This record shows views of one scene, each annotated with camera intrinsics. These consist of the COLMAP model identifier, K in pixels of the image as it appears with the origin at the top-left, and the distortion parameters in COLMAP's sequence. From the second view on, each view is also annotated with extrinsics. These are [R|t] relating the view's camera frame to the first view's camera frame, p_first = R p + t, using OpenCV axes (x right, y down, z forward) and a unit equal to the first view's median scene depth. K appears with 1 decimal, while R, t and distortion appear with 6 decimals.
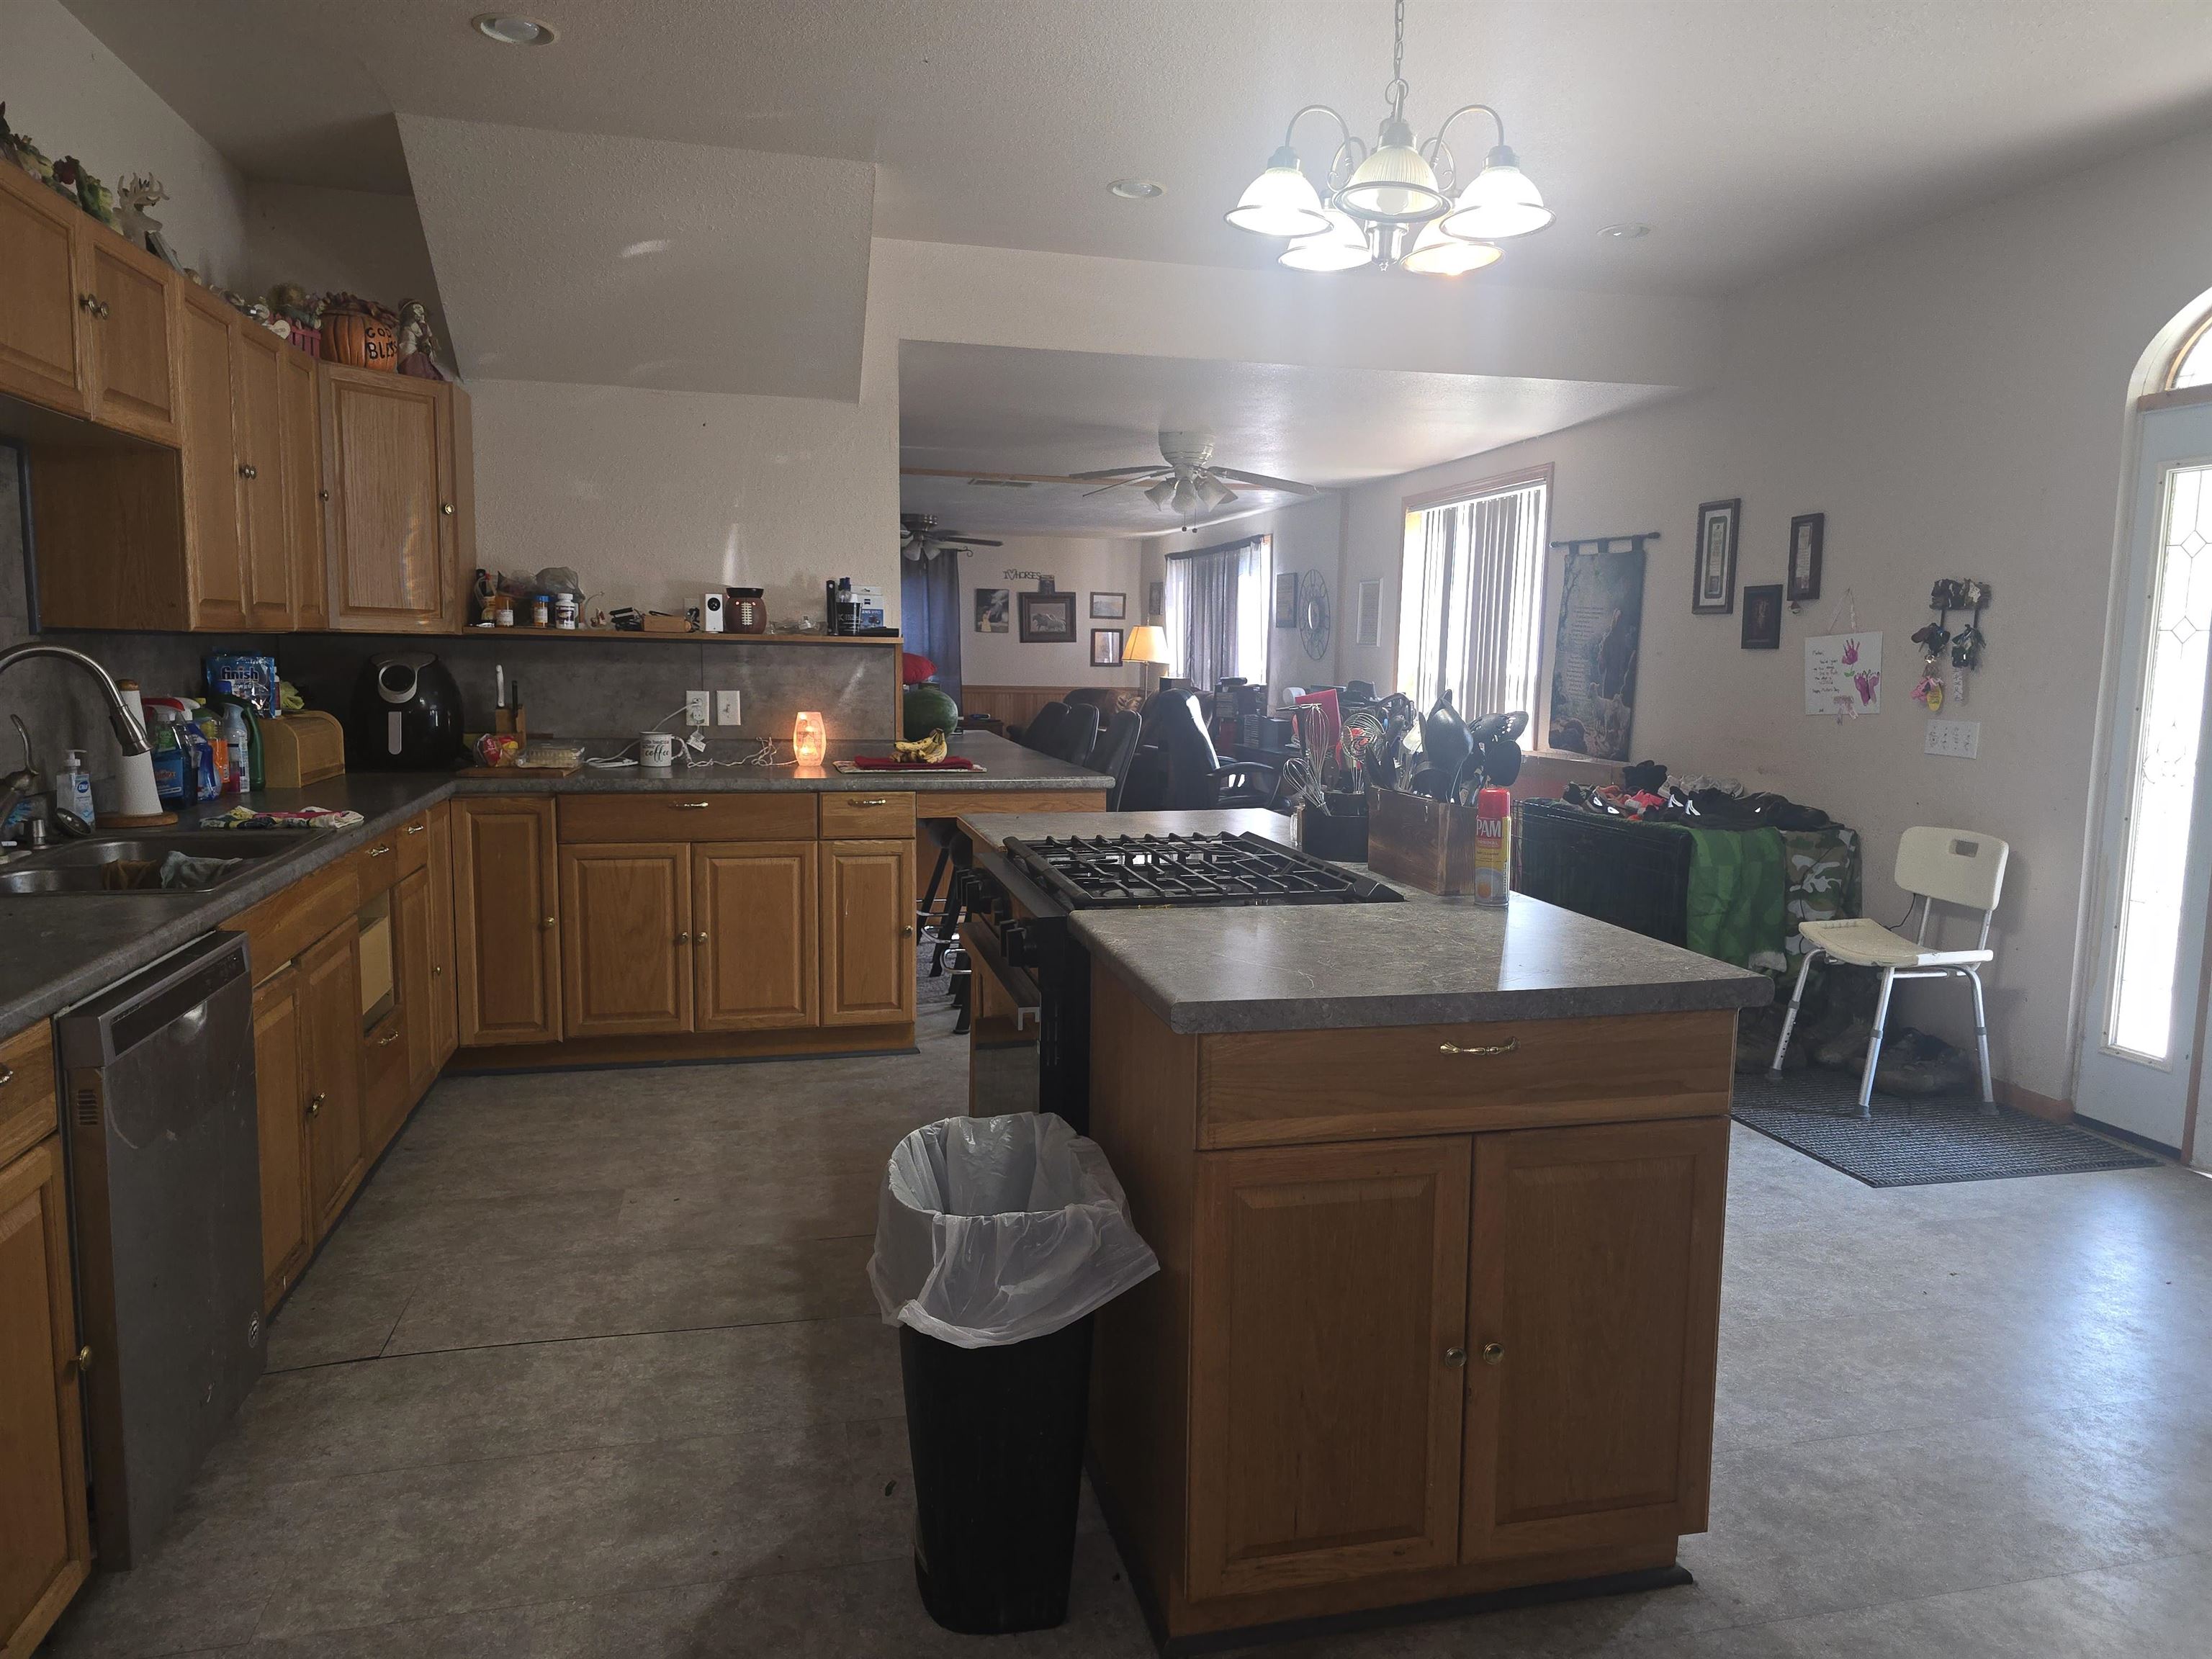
lens RADIAL K [[1472.7, 0, 1108.1], [0, 1472.7, 833.5], [0, 0, 1]] dist [0.101255, -0.104525]
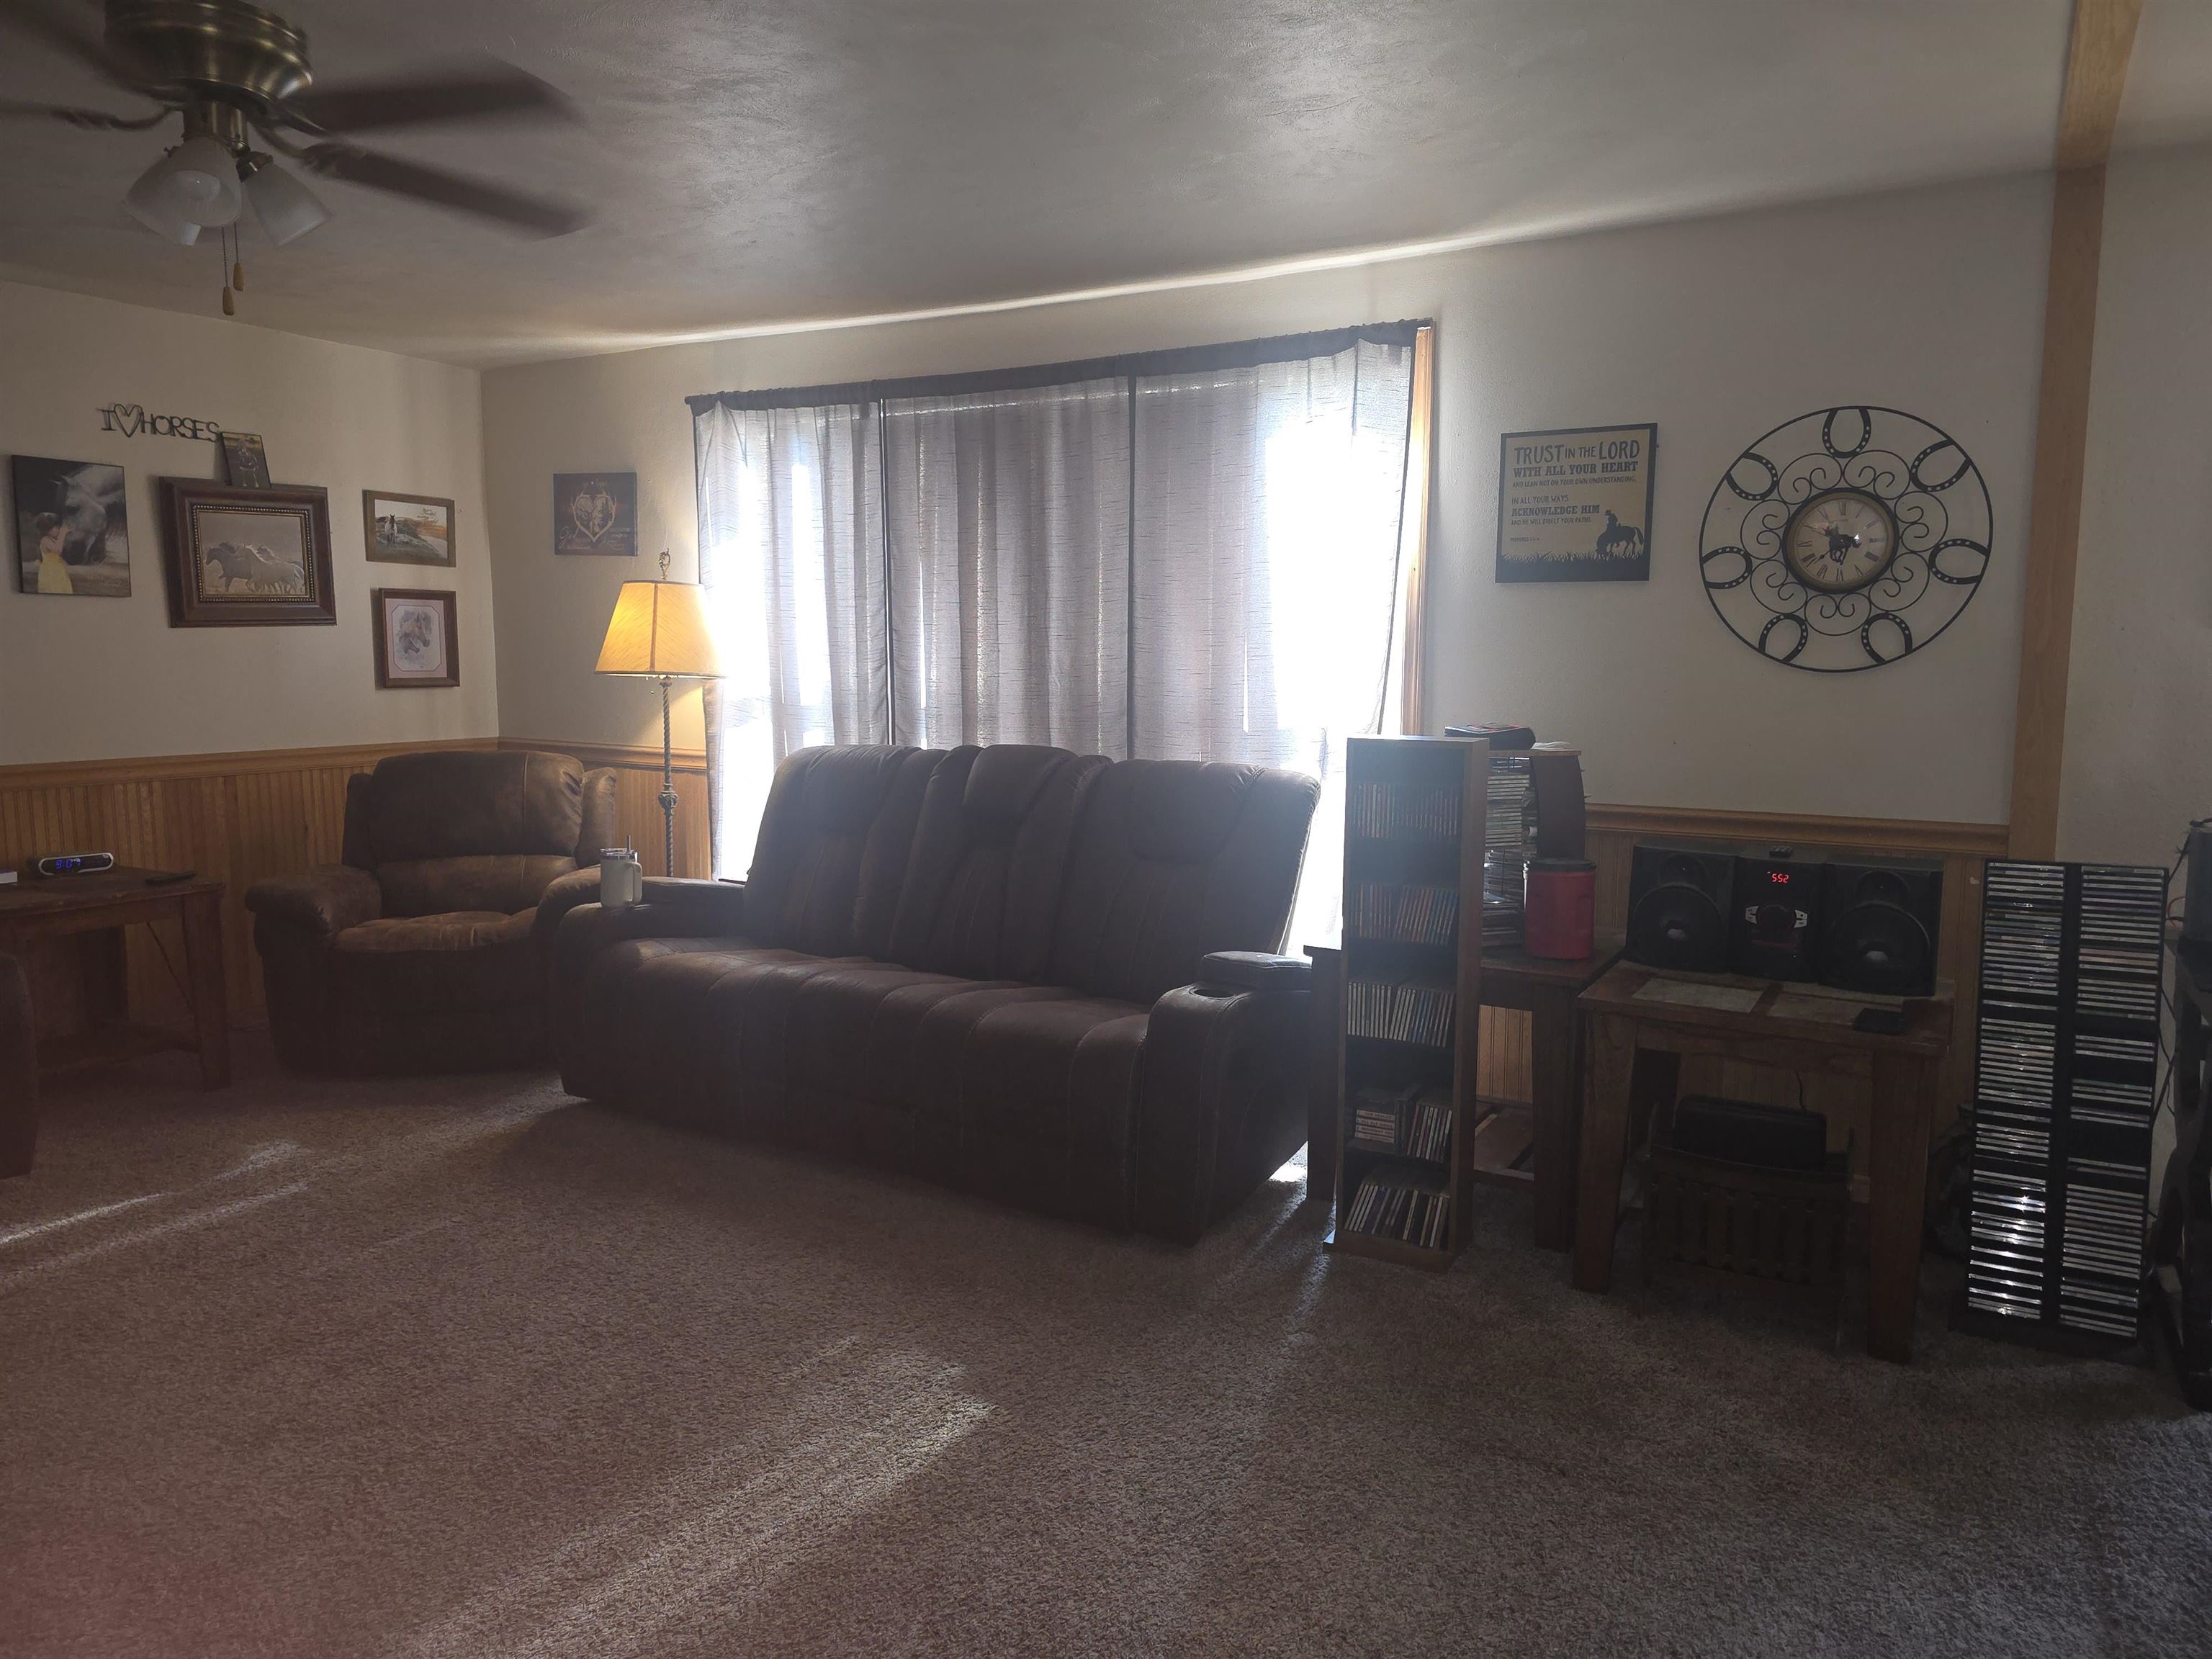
lens RADIAL K [[1476.8, 0, 1106.0], [0, 1476.8, 829.5], [0, 0, 1]] dist [0.057194, -0.046092]
pose [[0.688234, -0.105681, 0.717750, -0.163648], [0.099536, 0.993733, 0.050873, -0.079943], [-0.718628, 0.036429, 0.694440, 0.613227]]
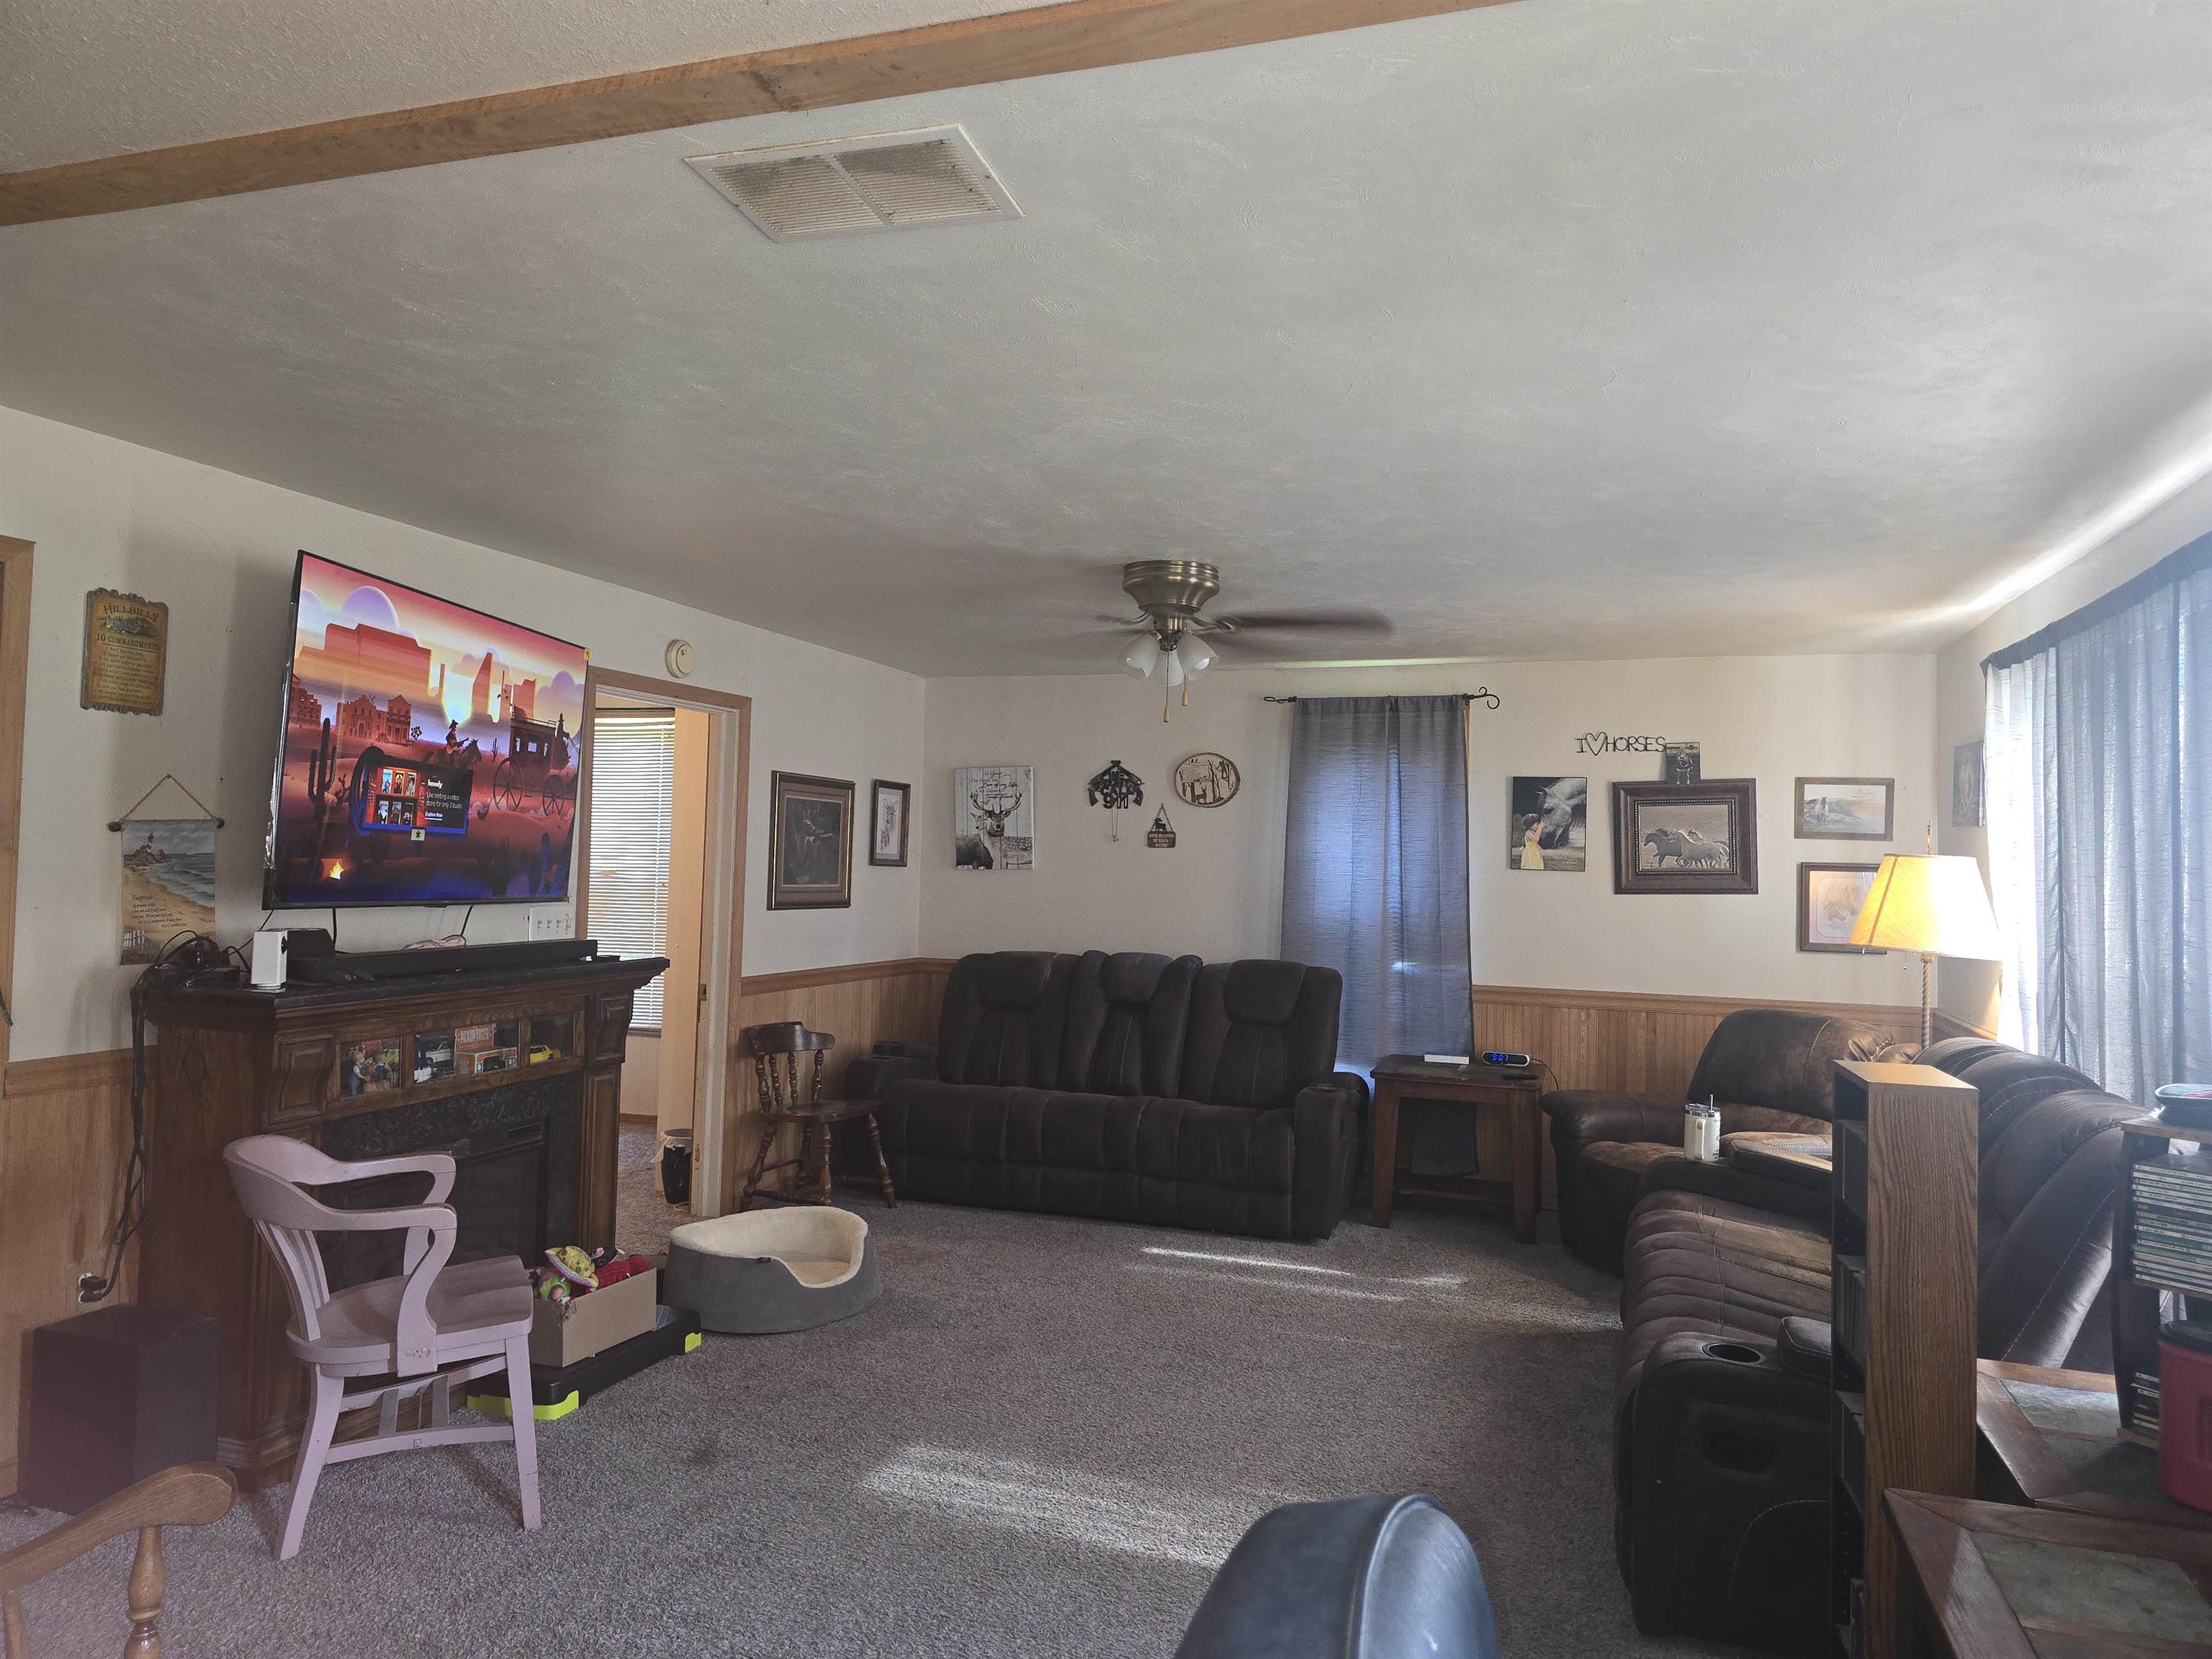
lens RADIAL K [[1472.7, 0, 1108.1], [0, 1472.7, 833.5], [0, 0, 1]] dist [0.101255, -0.104525]
pose [[0.850792, -0.008544, -0.525434, 0.046146], [-0.073107, 0.988220, -0.134446, -0.076275], [0.520393, 0.152798, 0.840145, 0.544683]]
